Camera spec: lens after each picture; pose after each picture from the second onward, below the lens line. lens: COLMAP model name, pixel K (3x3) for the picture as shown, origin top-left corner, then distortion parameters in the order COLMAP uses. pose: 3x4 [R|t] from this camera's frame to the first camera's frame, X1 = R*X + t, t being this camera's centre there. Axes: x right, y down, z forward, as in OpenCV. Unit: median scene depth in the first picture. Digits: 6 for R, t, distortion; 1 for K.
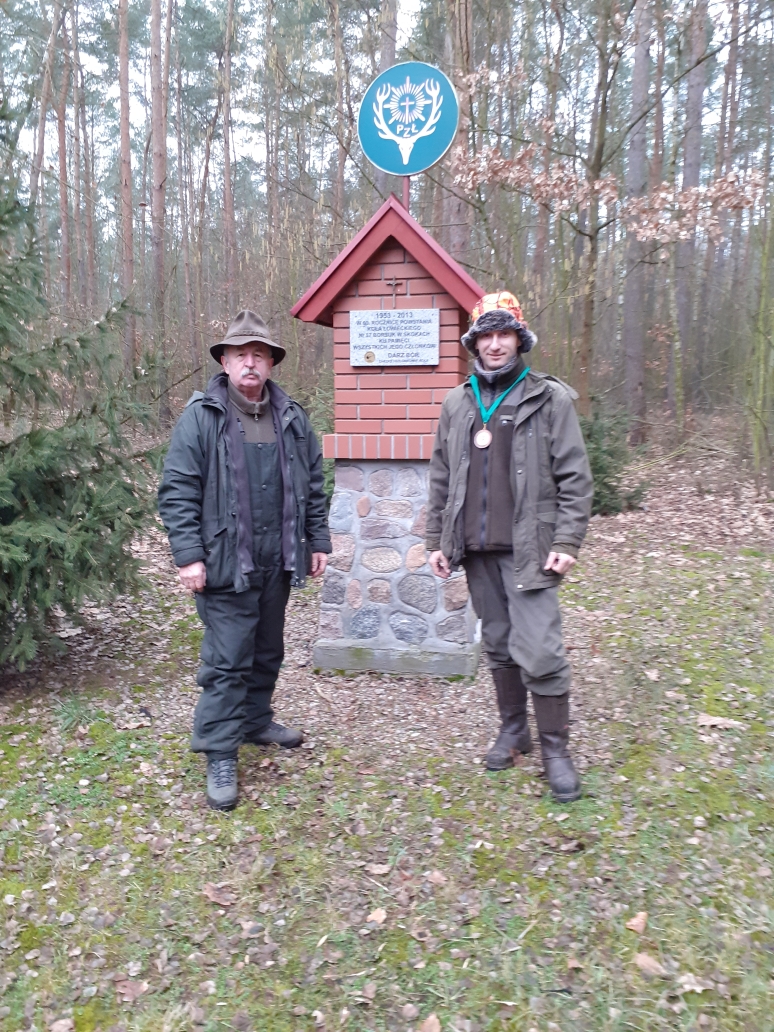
lens RADIAL K [[810.3, 0, 385.6], [0, 810.3, 516.3], [0, 0, 1]] dist [-0.006325, -0.005470]
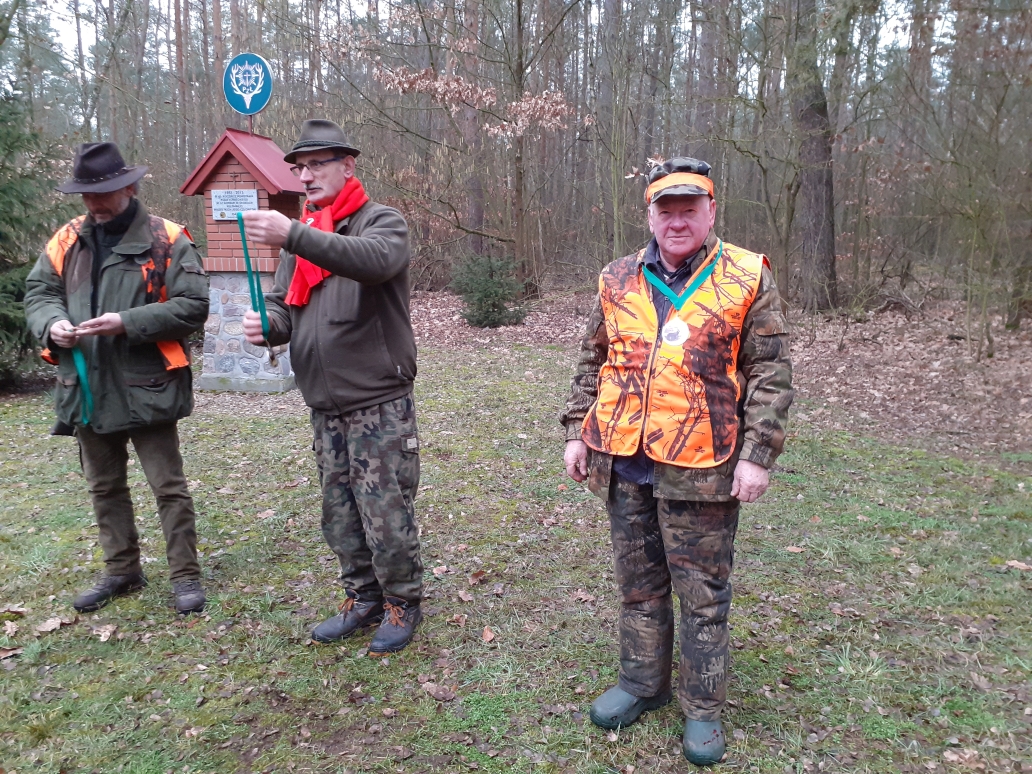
lens RADIAL K [[810.3, 0, 515.8], [0, 810.3, 388.0], [0, 0, 1]] dist [-0.006325, -0.005470]
pose [[0.999724, 0.011772, 0.020351, 0.609256], [-0.012024, 0.999852, 0.012311, 0.163597], [-0.020203, -0.012552, 0.999717, -0.847340]]
